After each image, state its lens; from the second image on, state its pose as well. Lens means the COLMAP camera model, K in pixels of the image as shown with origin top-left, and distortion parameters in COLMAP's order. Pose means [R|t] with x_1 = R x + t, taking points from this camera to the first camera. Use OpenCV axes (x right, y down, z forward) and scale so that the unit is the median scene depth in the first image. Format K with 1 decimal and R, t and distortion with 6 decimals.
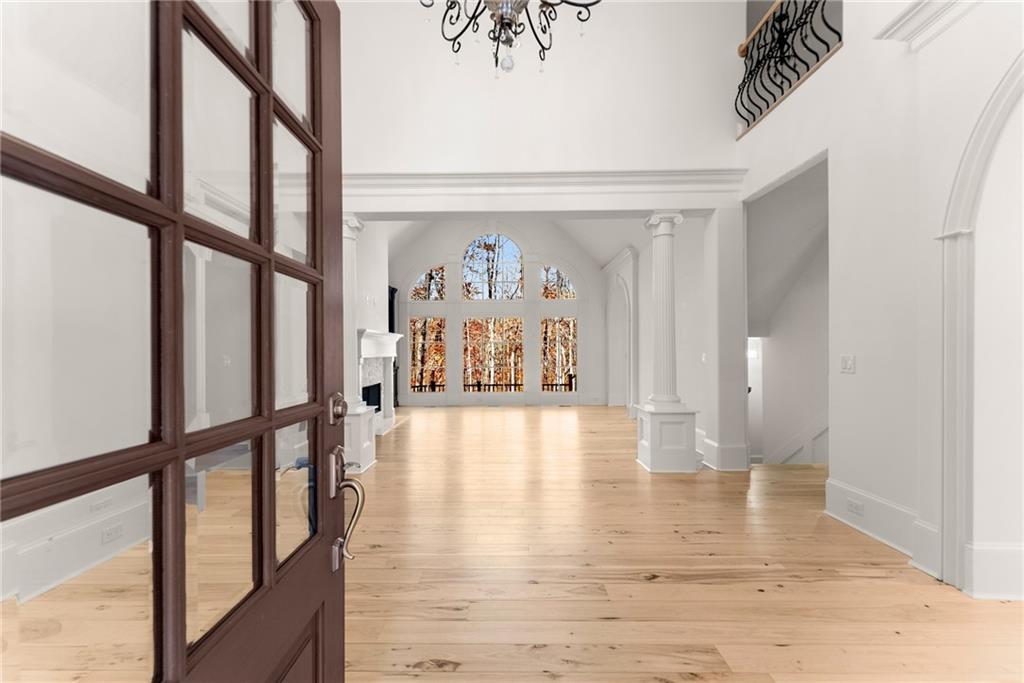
lens RADIAL K [[421.6, 0, 515.6], [0, 421.6, 348.6], [0, 0, 1]] dist [0.002595, -0.000245]
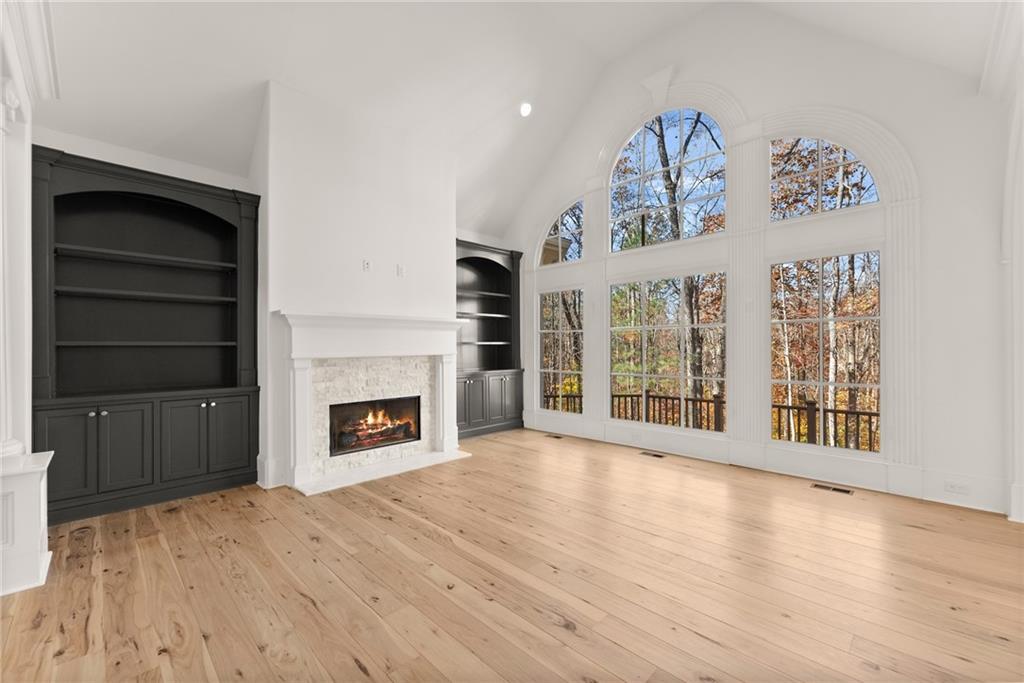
lens RADIAL K [[421.6, 0, 519.6], [0, 421.6, 347.5], [0, 0, 1]] dist [0.002595, -0.000245]
pose [[0.707991, 0.000991, -0.706221, 0.188572], [0.009505, 0.999895, 0.010932, 0.001669], [0.706157, -0.014452, 0.707907, 0.529833]]
